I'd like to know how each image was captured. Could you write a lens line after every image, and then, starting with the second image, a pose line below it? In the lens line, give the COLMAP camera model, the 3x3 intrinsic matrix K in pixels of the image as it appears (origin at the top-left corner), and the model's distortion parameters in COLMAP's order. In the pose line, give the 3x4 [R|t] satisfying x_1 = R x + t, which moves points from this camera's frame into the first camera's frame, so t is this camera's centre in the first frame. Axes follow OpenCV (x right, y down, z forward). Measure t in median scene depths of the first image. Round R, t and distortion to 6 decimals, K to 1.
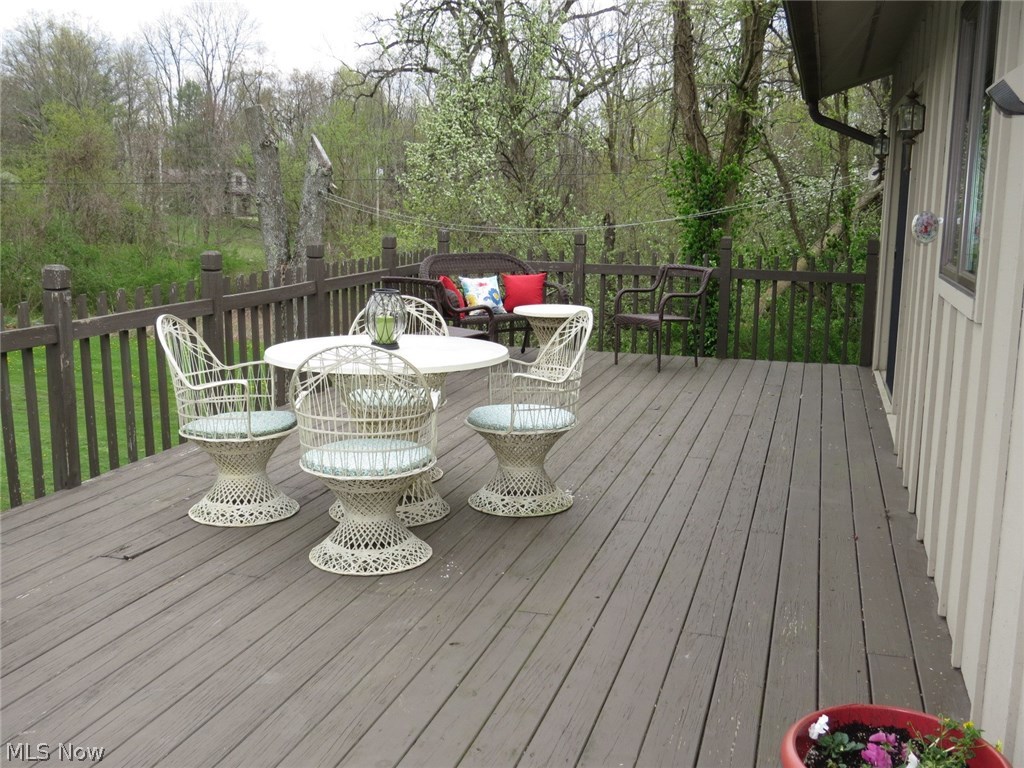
lens RADIAL K [[1022.7, 0, 510.6], [0, 1022.7, 385.5], [0, 0, 1]] dist [-0.007352, 0.000000]
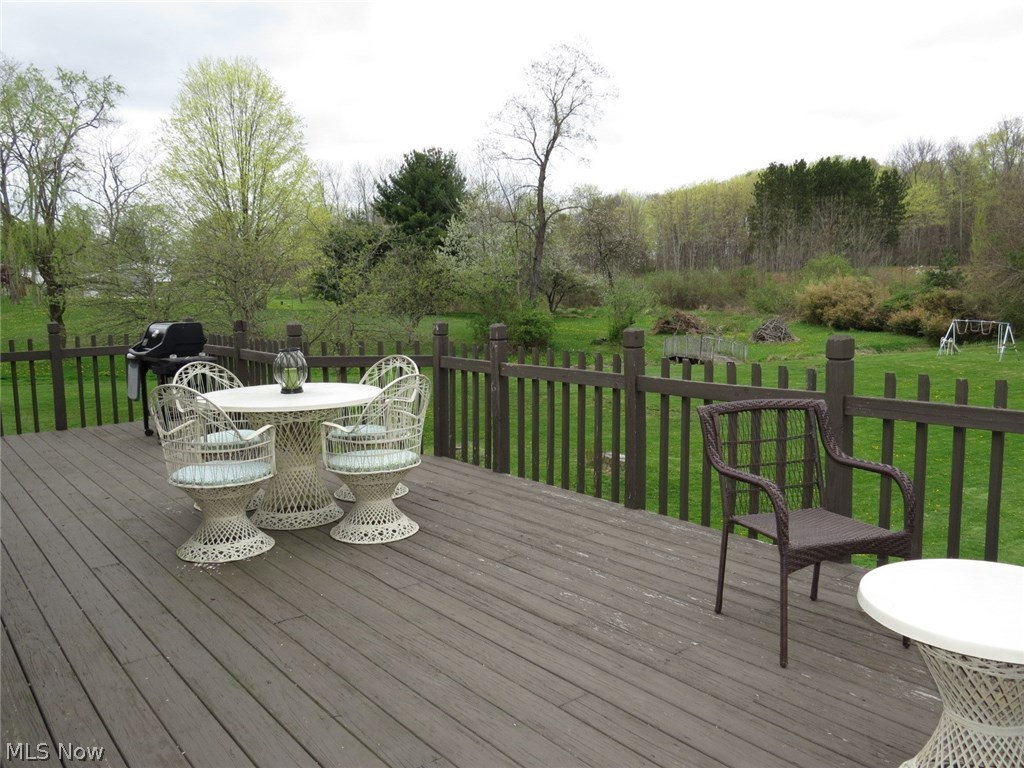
lens RADIAL K [[825.5, 0, 509.9], [0, 825.5, 385.2], [0, 0, 1]] dist [-0.013052, -0.004315]
pose [[-0.575805, 0.096442, -0.811879, 0.501315], [-0.136186, 0.967832, 0.211553, -0.267295], [0.806165, 0.232380, -0.544148, 1.562940]]
